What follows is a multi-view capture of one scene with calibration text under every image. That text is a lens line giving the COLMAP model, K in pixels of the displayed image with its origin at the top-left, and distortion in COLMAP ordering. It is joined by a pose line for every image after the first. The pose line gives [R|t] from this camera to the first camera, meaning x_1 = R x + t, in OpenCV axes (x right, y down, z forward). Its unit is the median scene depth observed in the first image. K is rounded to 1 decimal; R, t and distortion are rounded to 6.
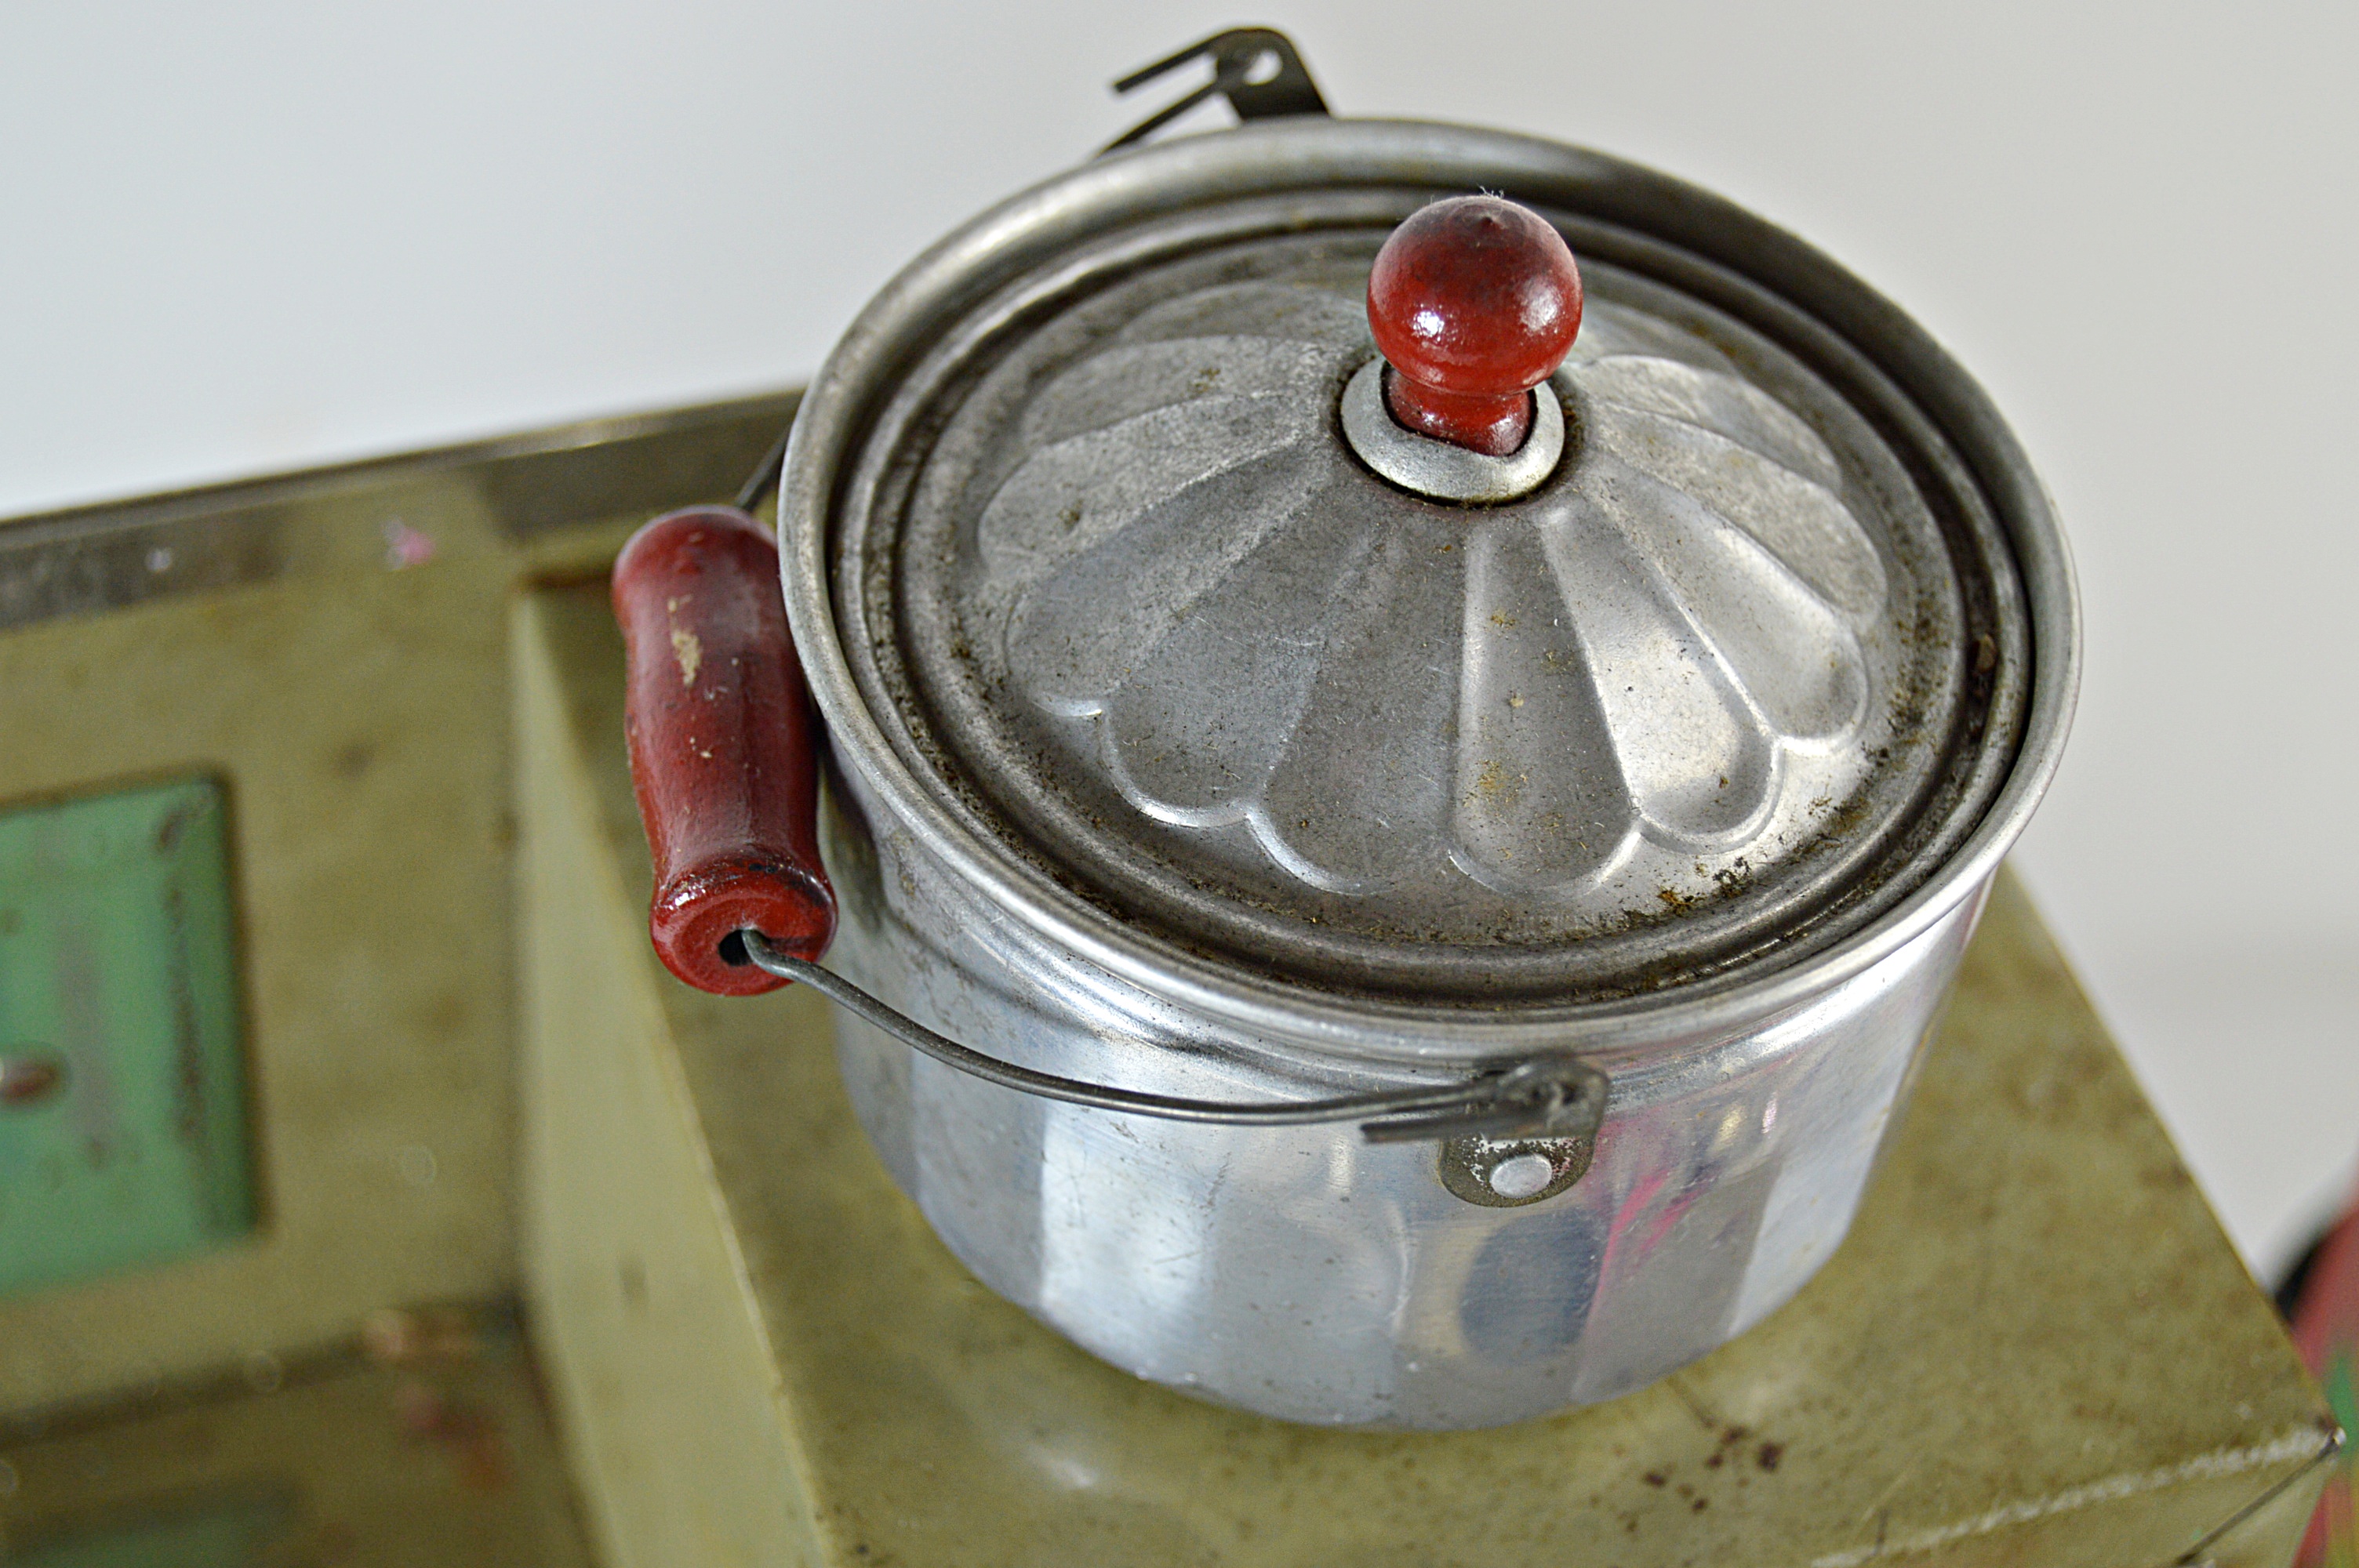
lens RADIAL K [[4947.8, 0, 1175.8], [0, 4947.8, 783.6], [0, 0, 1]] dist [-0.045993, 0.000000]
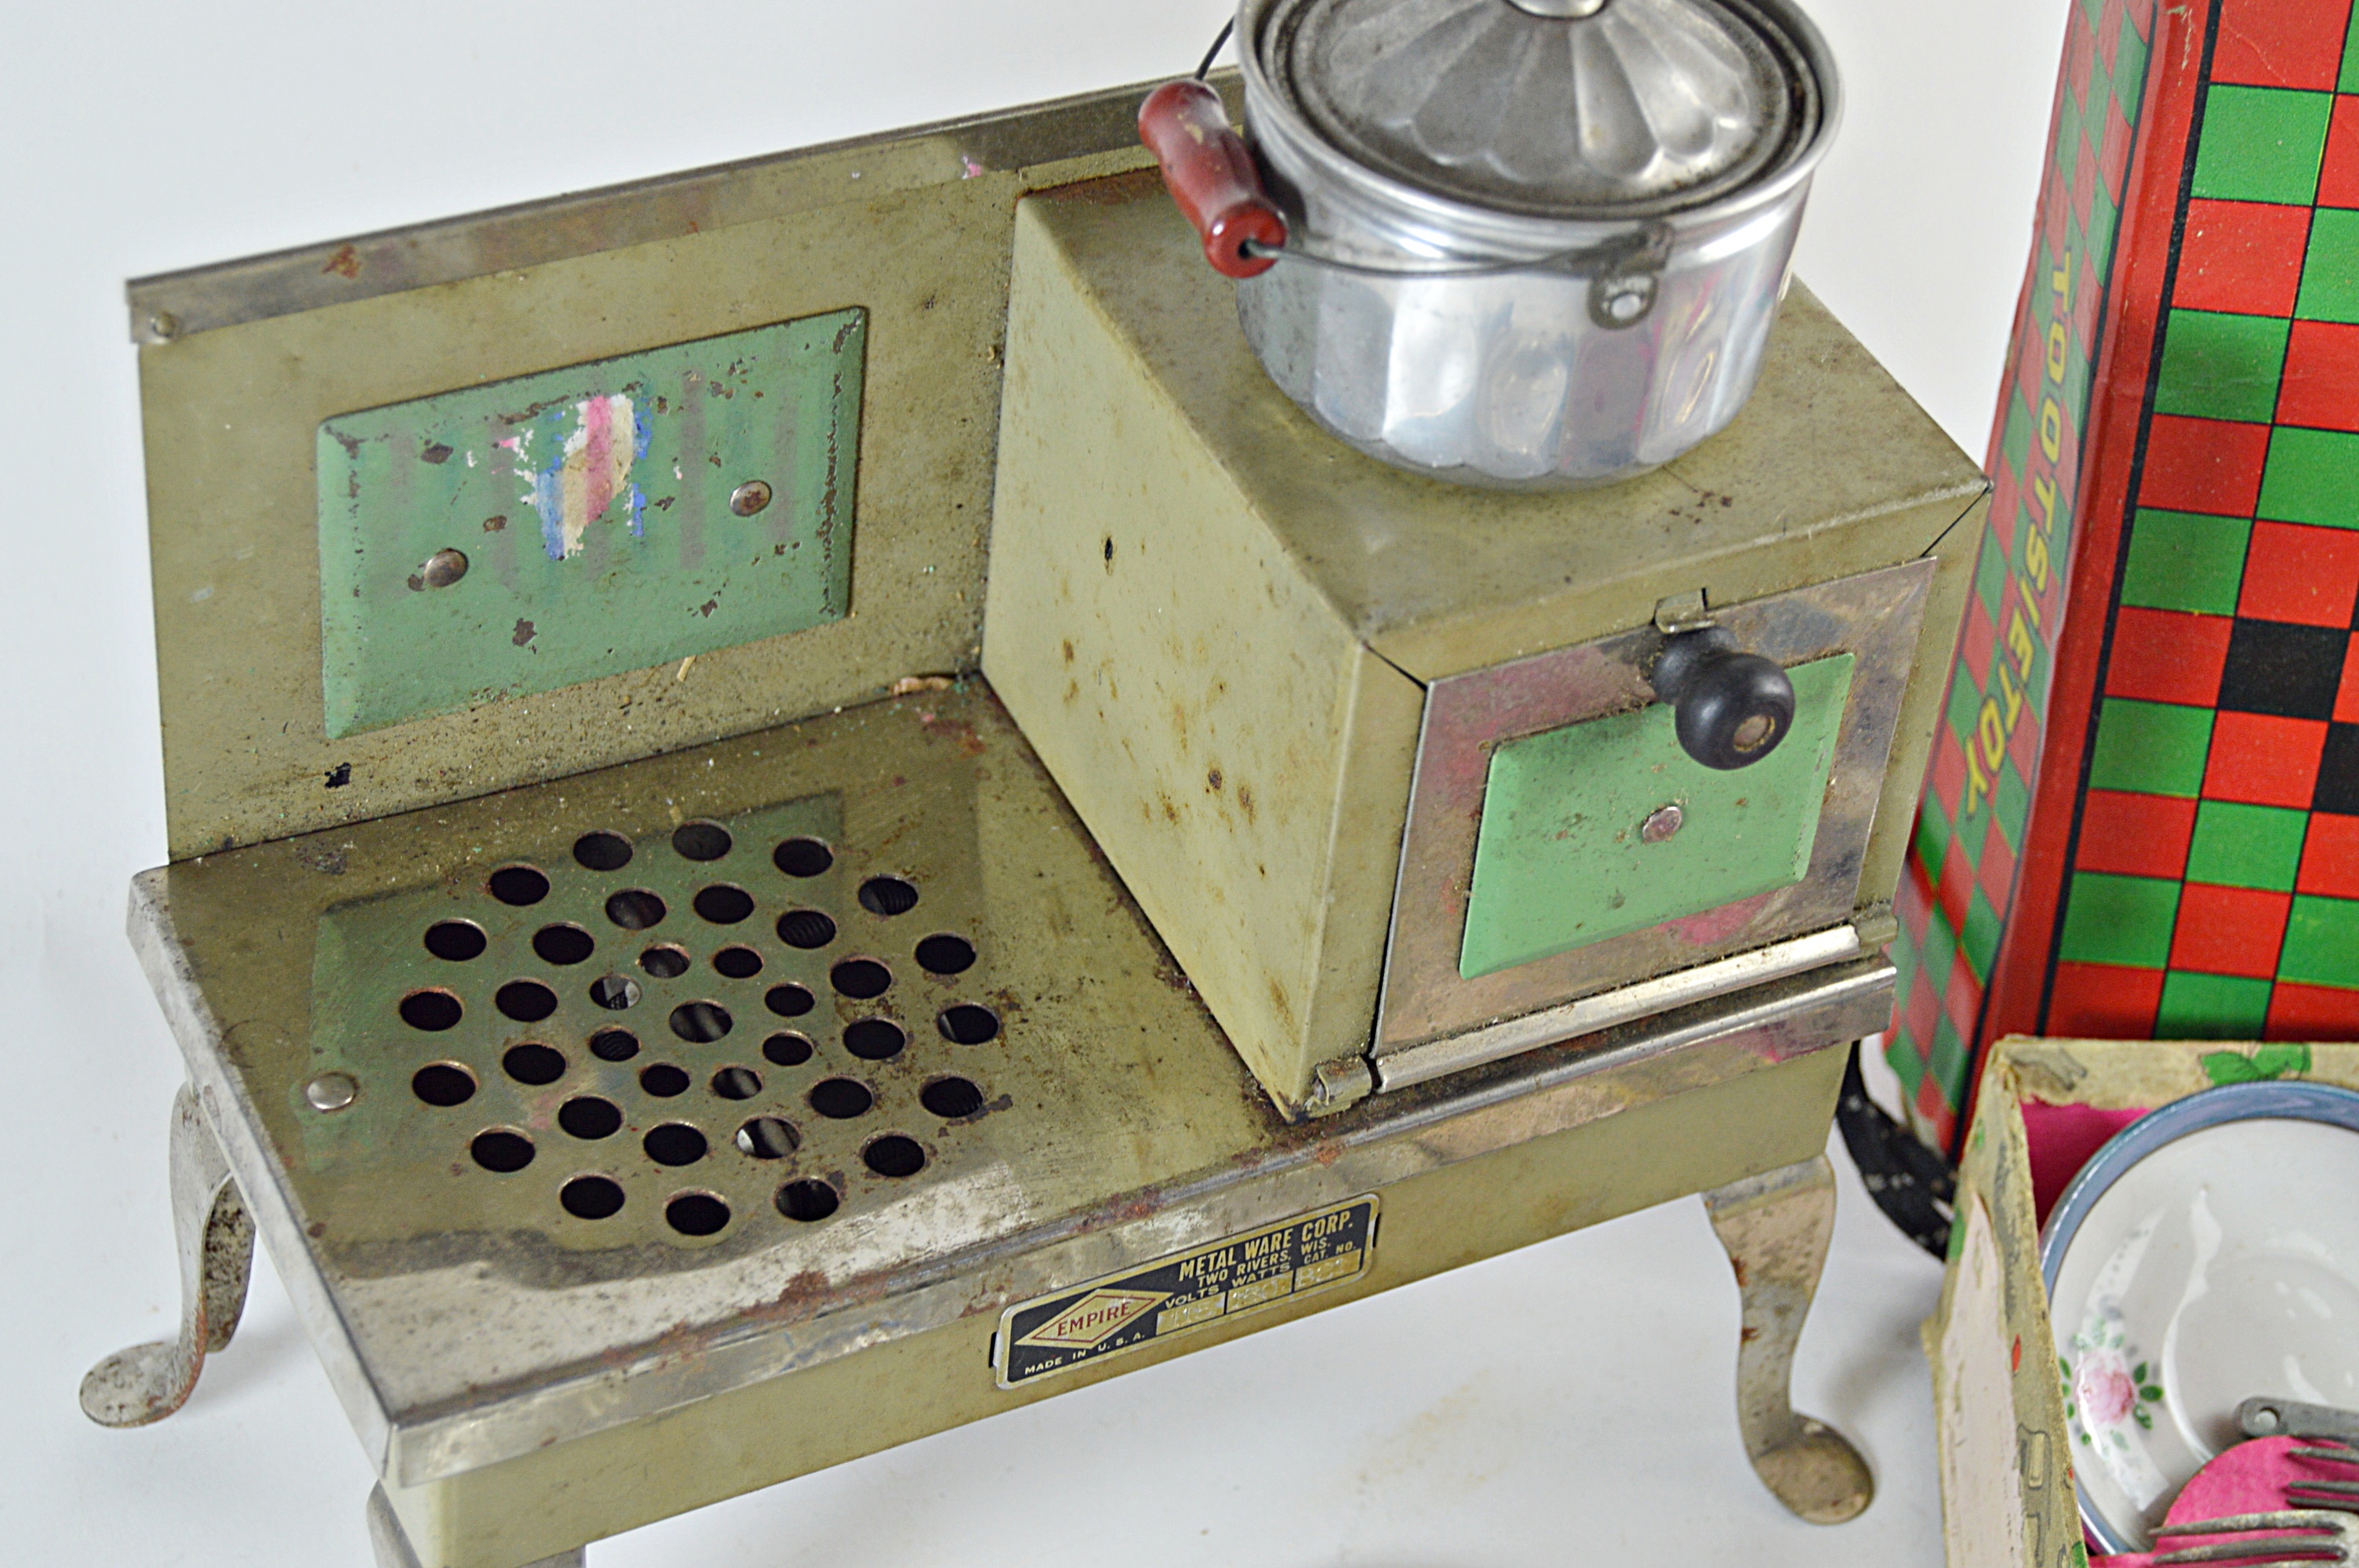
lens RADIAL K [[4622.6, 0, 1180.2], [0, 4622.6, 783.7], [0, 0, 1]] dist [-0.048524, 0.000000]
pose [[0.990755, -0.078015, 0.110989, -0.337413], [0.088402, 0.991831, -0.091963, 0.419854], [-0.102908, 0.100924, 0.989558, -0.897527]]
